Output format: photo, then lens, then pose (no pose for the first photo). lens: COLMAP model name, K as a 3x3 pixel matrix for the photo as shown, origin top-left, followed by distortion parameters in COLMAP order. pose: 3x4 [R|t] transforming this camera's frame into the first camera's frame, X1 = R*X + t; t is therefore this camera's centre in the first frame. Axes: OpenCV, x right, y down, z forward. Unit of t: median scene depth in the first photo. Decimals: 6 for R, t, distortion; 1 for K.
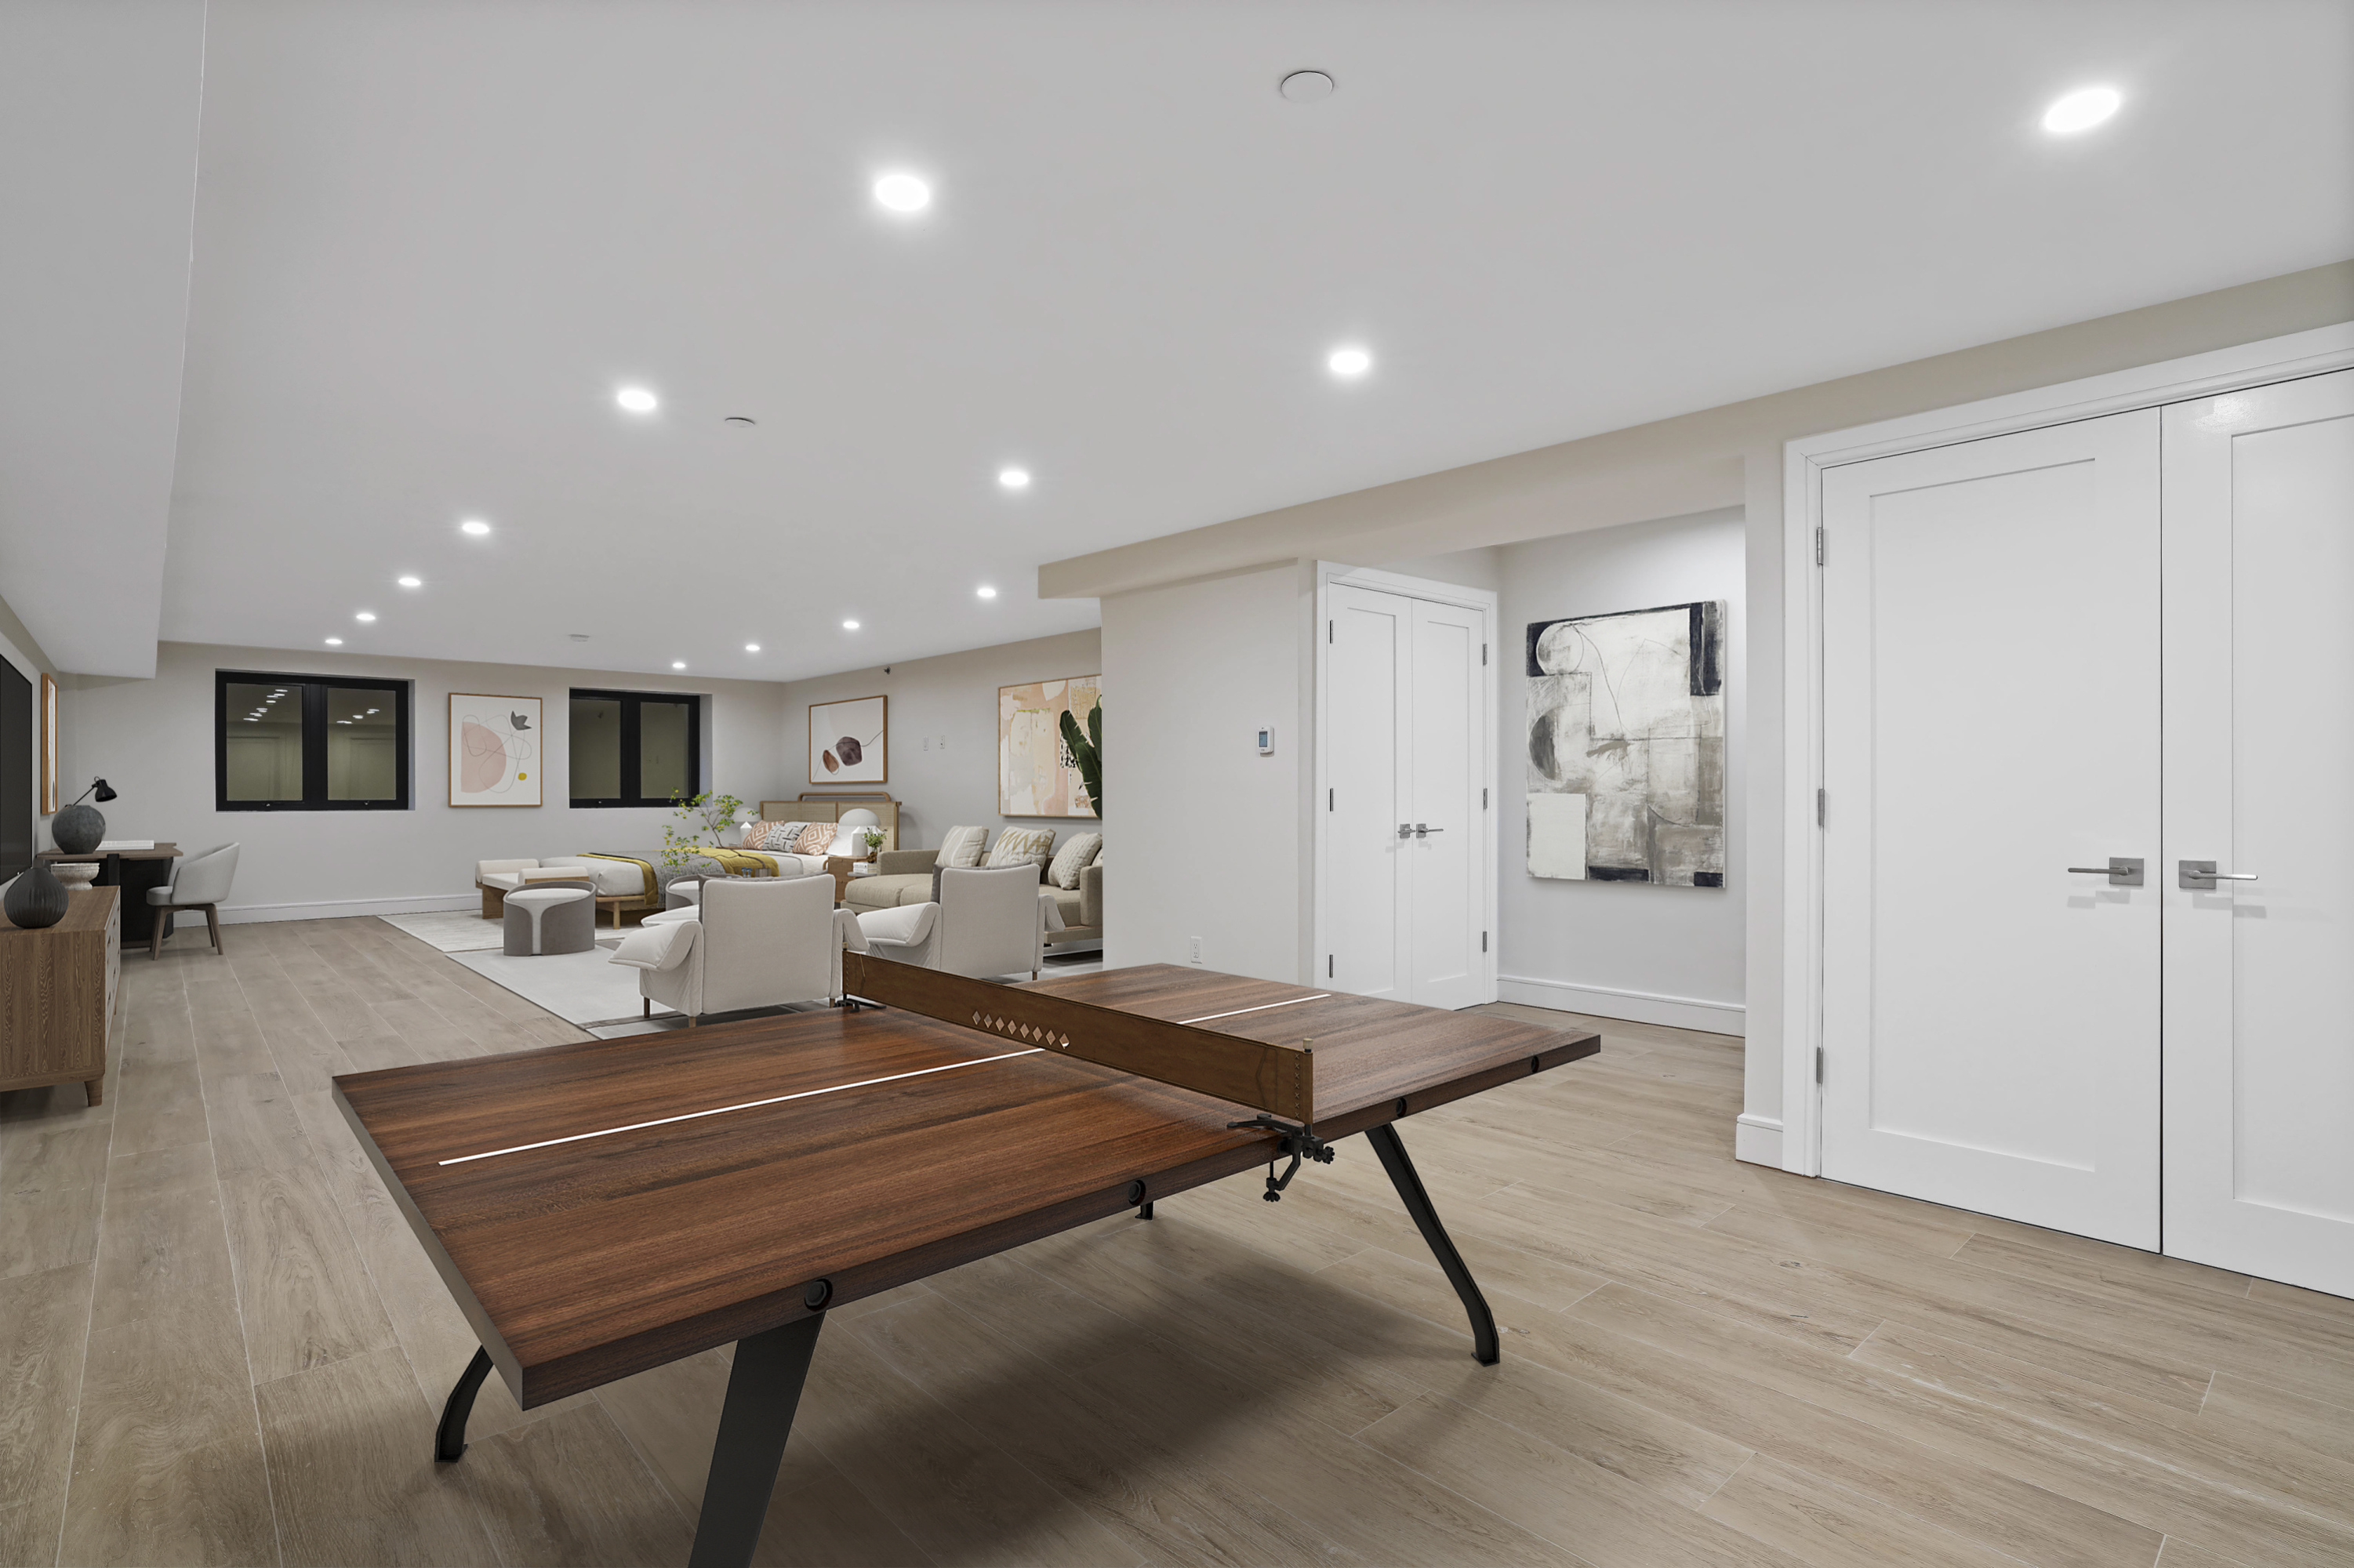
lens RADIAL K [[1166.8, 0, 1220.5], [0, 1166.8, 787.9], [0, 0, 1]] dist [-0.000678, 0.012692]
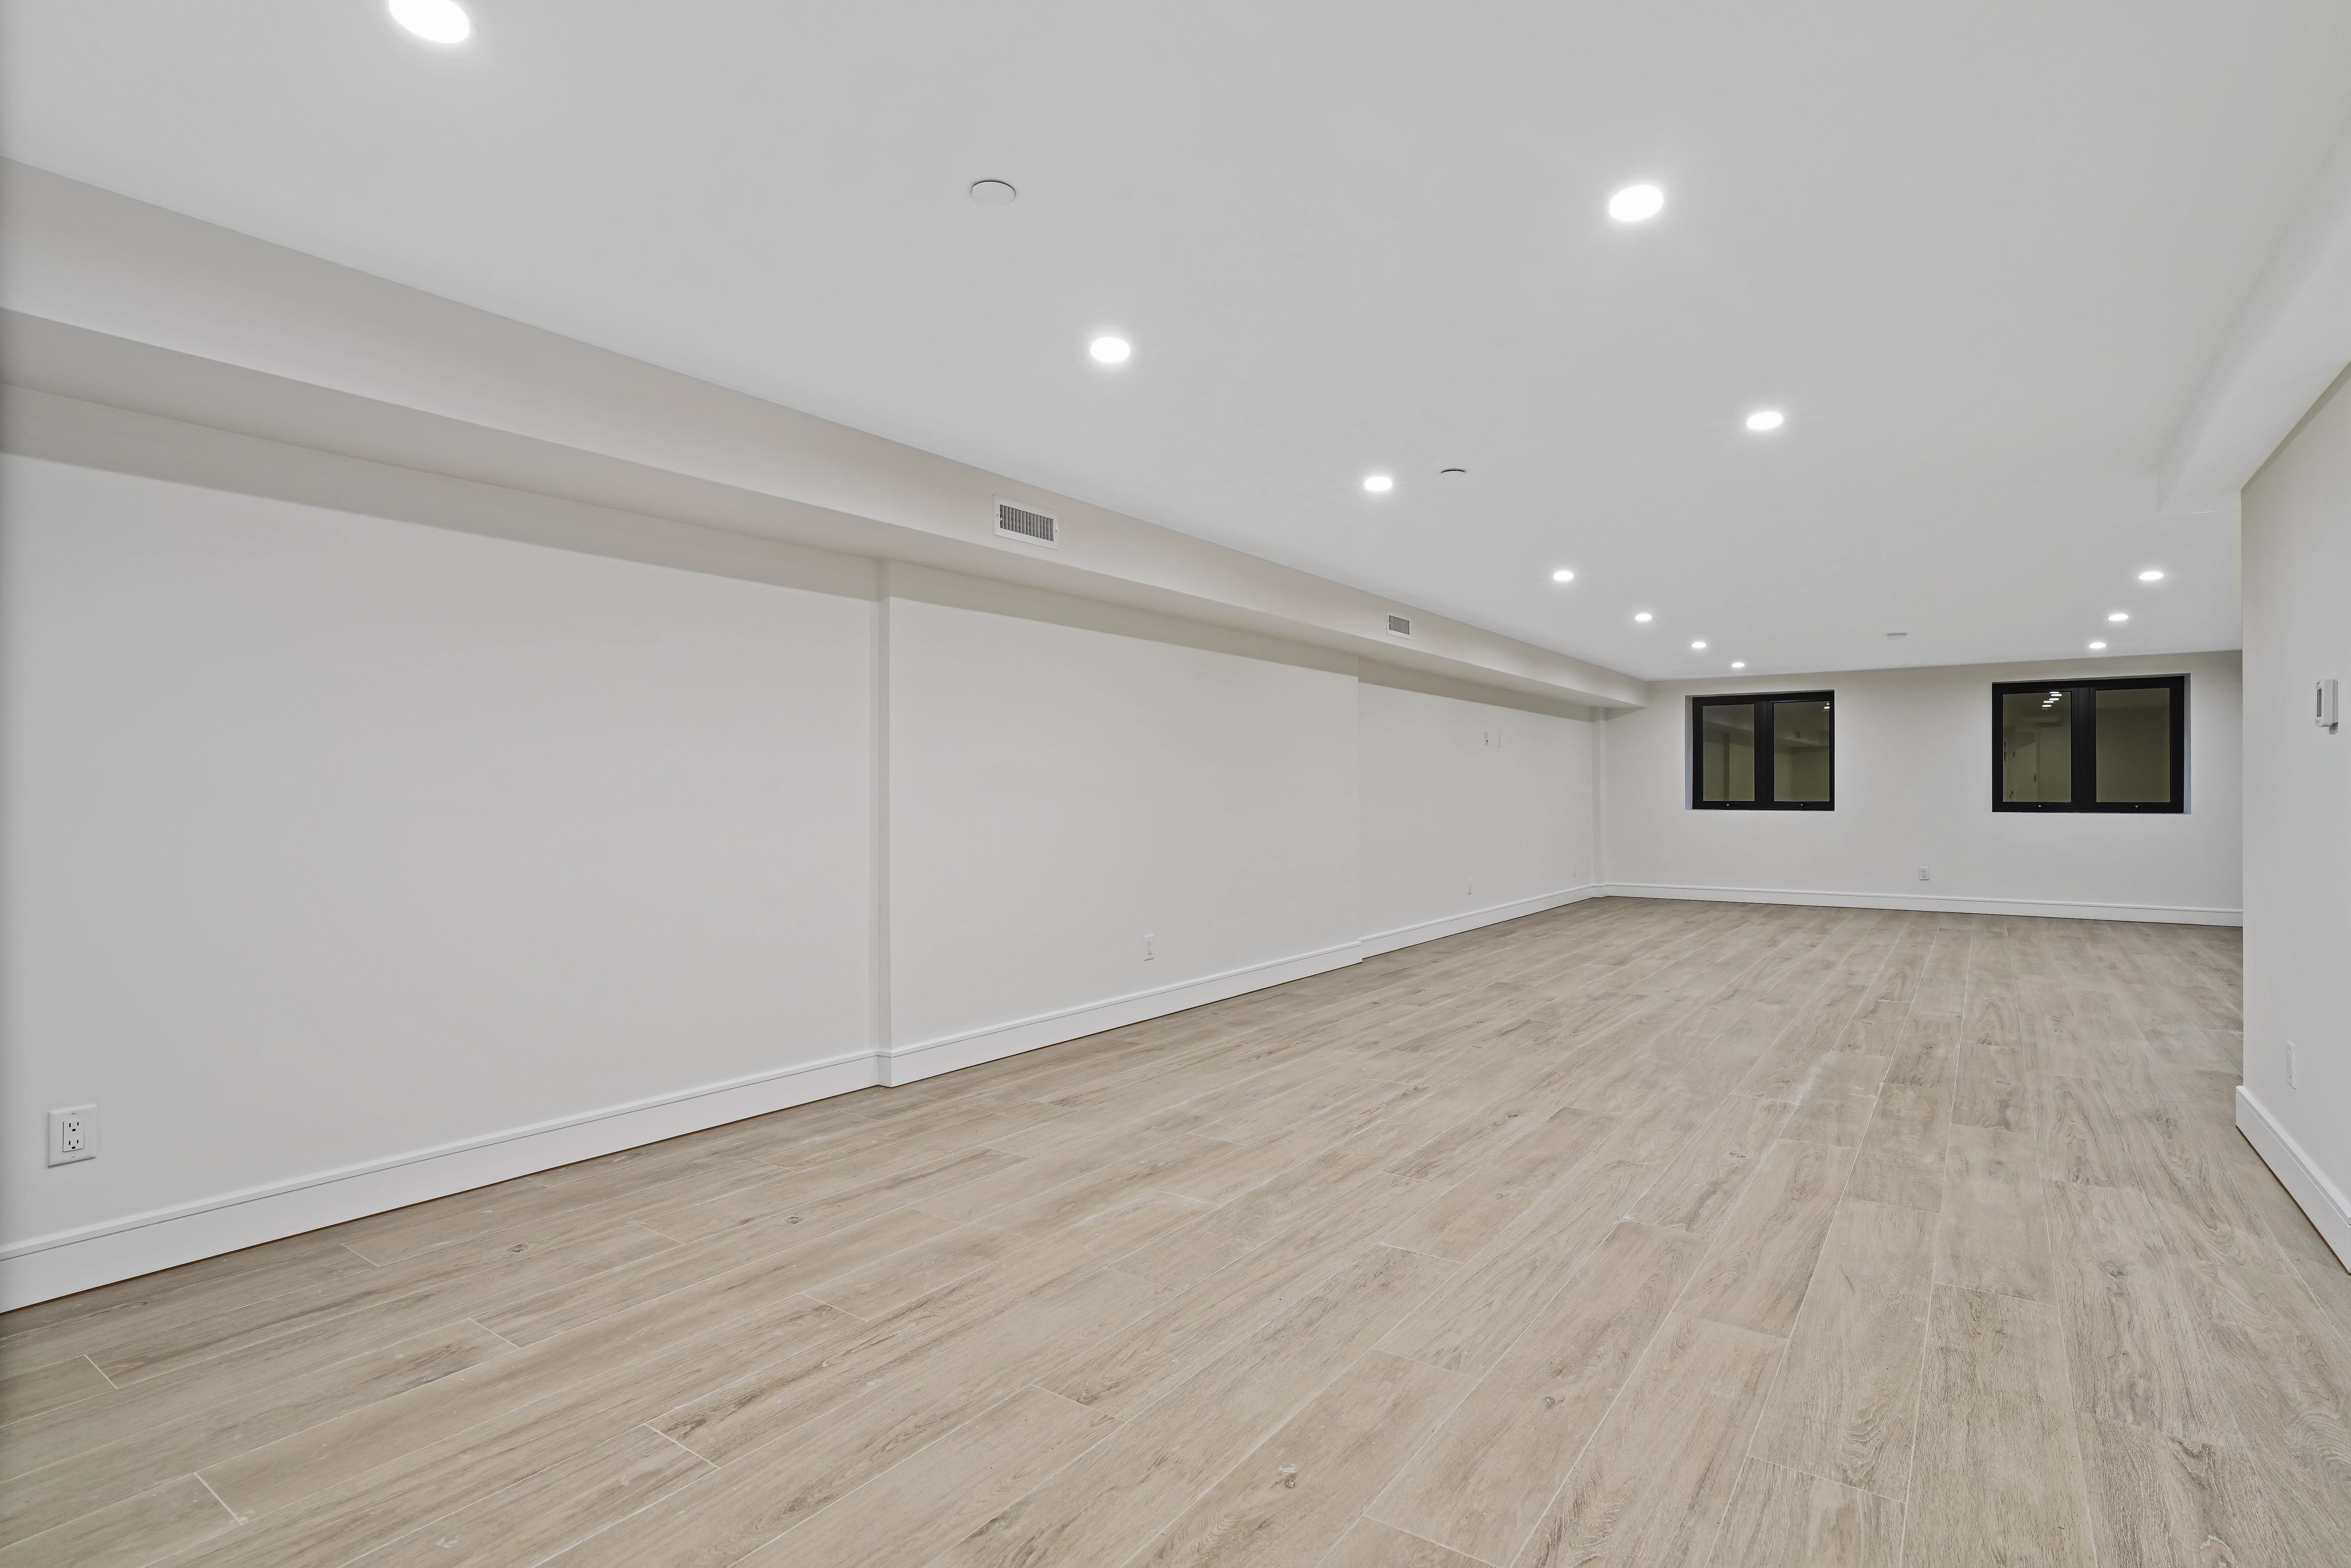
lens RADIAL K [[1161.0, 0, 1189.4], [0, 1161.0, 790.2], [0, 0, 1]] dist [-0.060250, 0.034272]
pose [[0.192003, 0.003339, -0.981389, 0.790246], [-0.003071, 0.999991, 0.002801, 0.001750], [0.981389, 0.002476, 0.192012, 0.629475]]
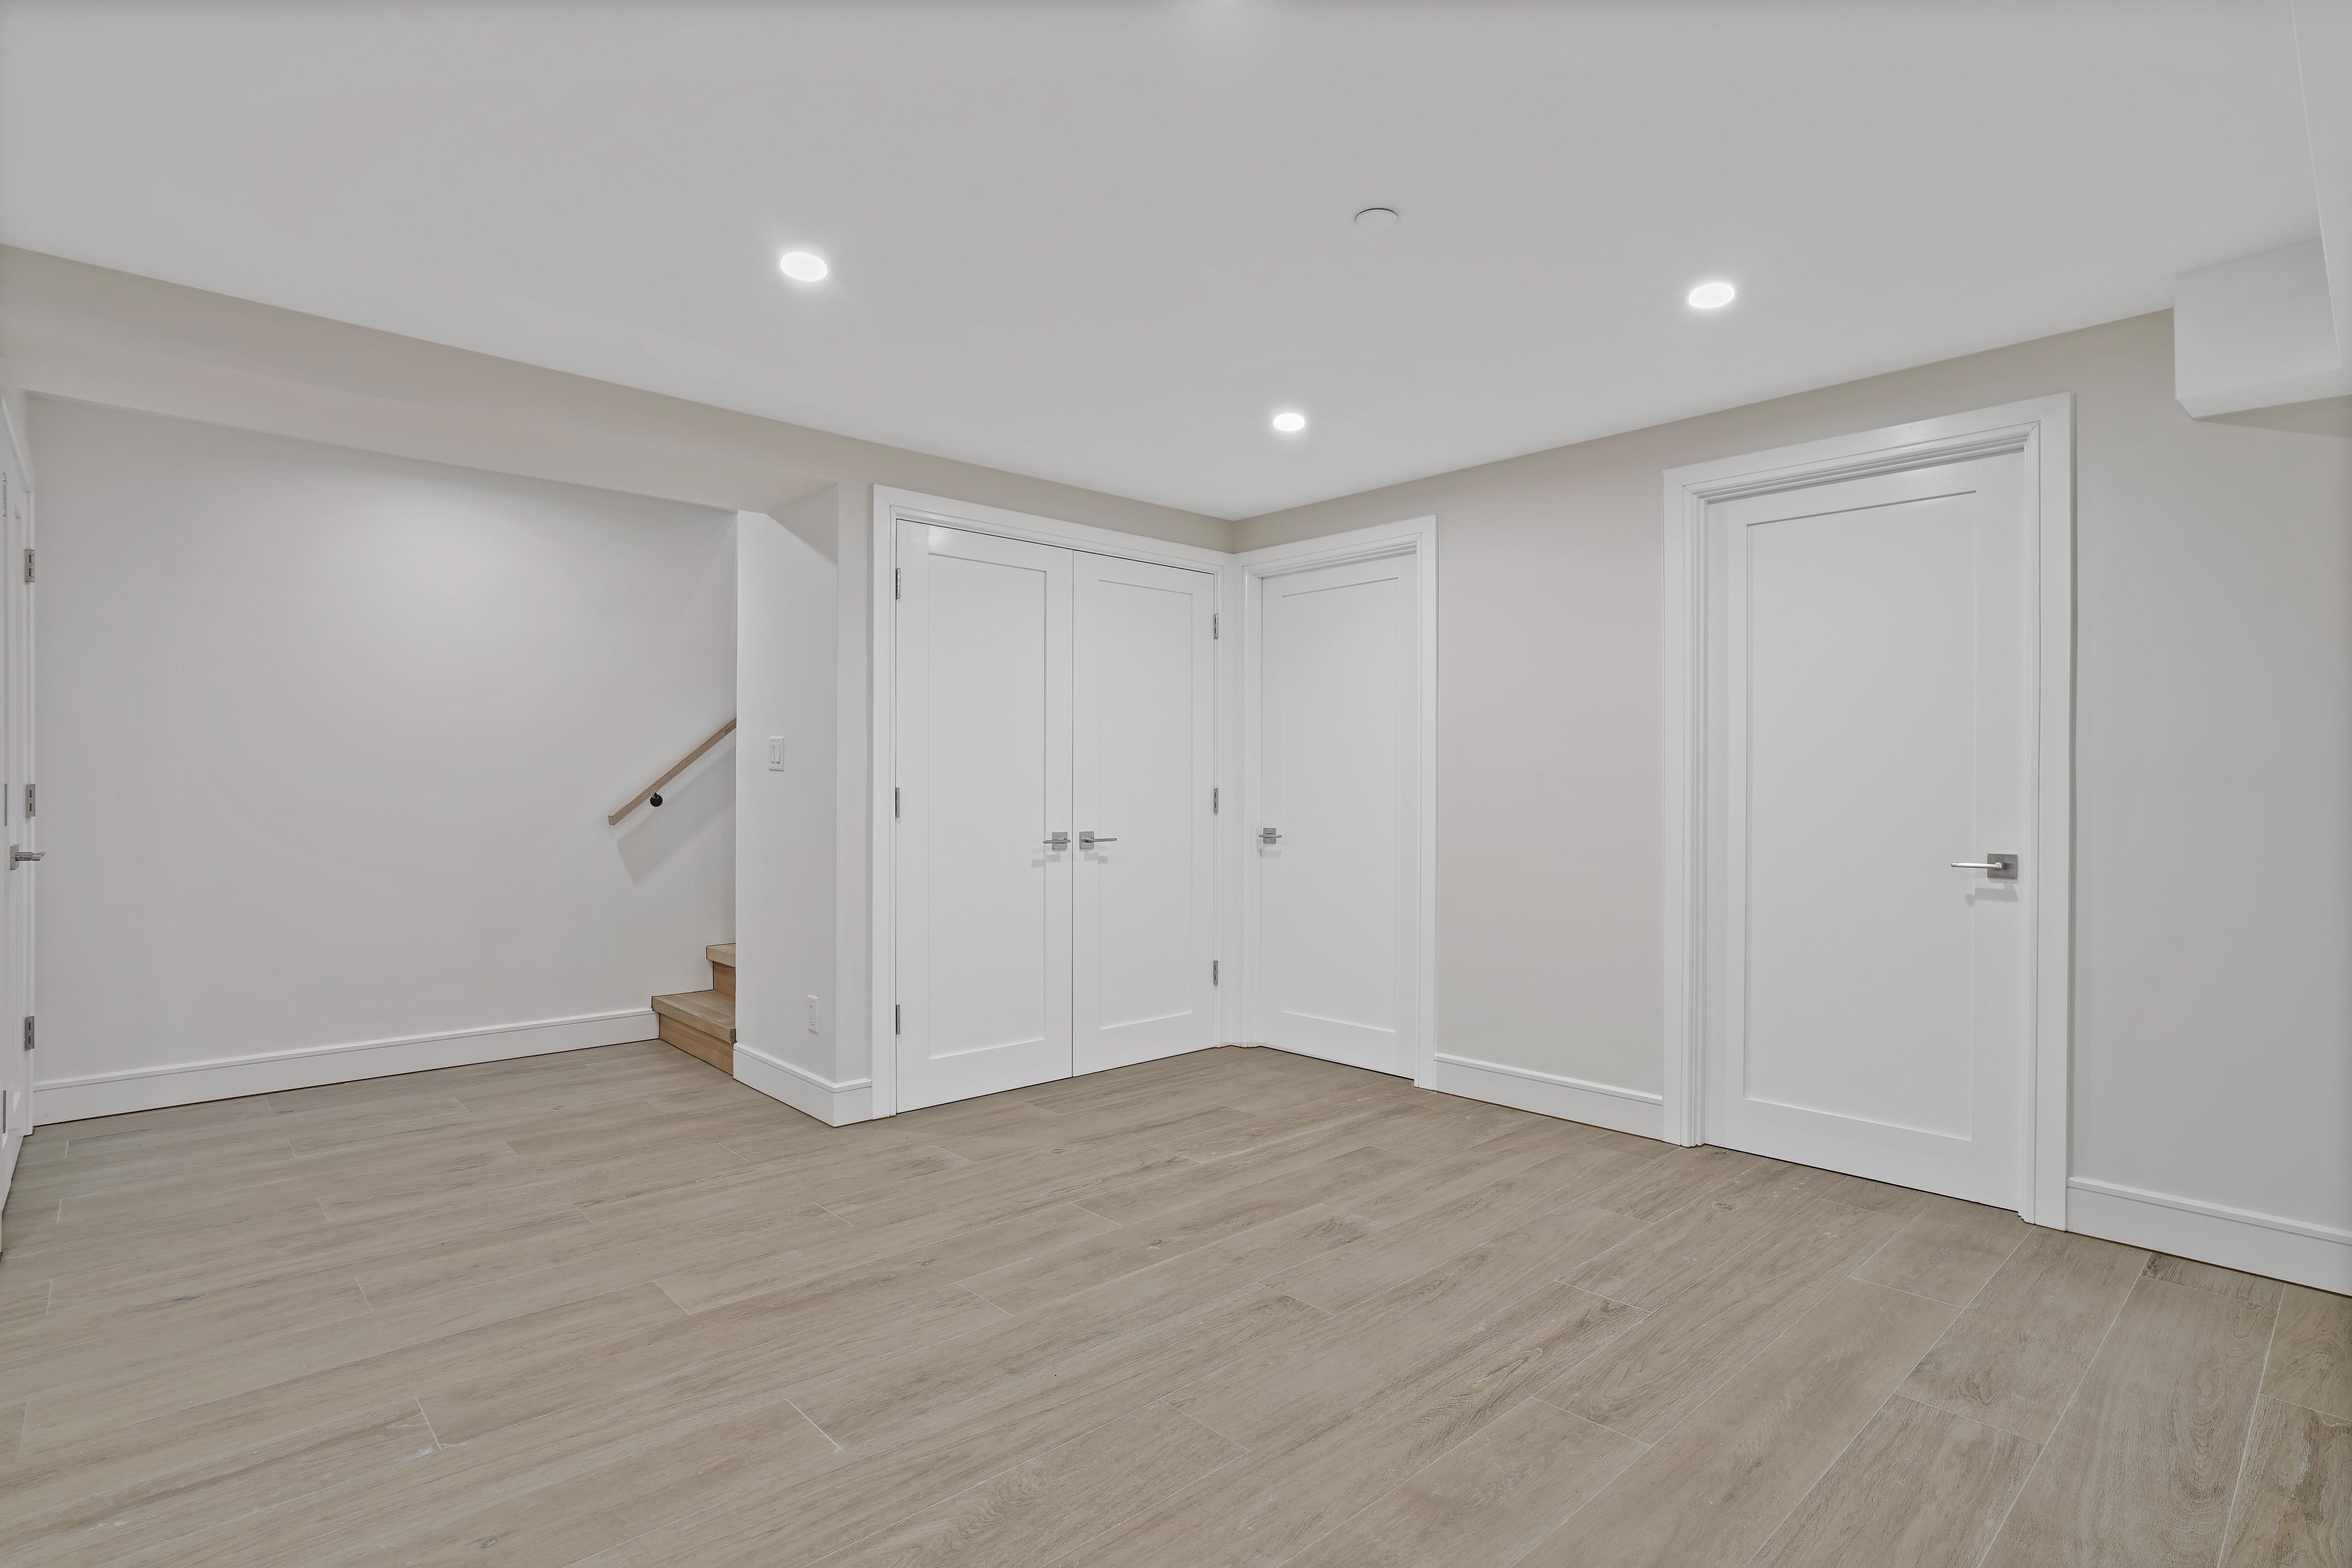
lens RADIAL K [[1161.3, 0, 1189.9], [0, 1161.3, 790.2], [0, 0, 1]] dist [-0.060250, 0.034272]
pose [[0.011407, 0.004198, 0.999926, -0.727938], [-0.001475, 0.999990, -0.004181, 0.009692], [-0.999934, -0.001427, 0.011413, 0.762635]]
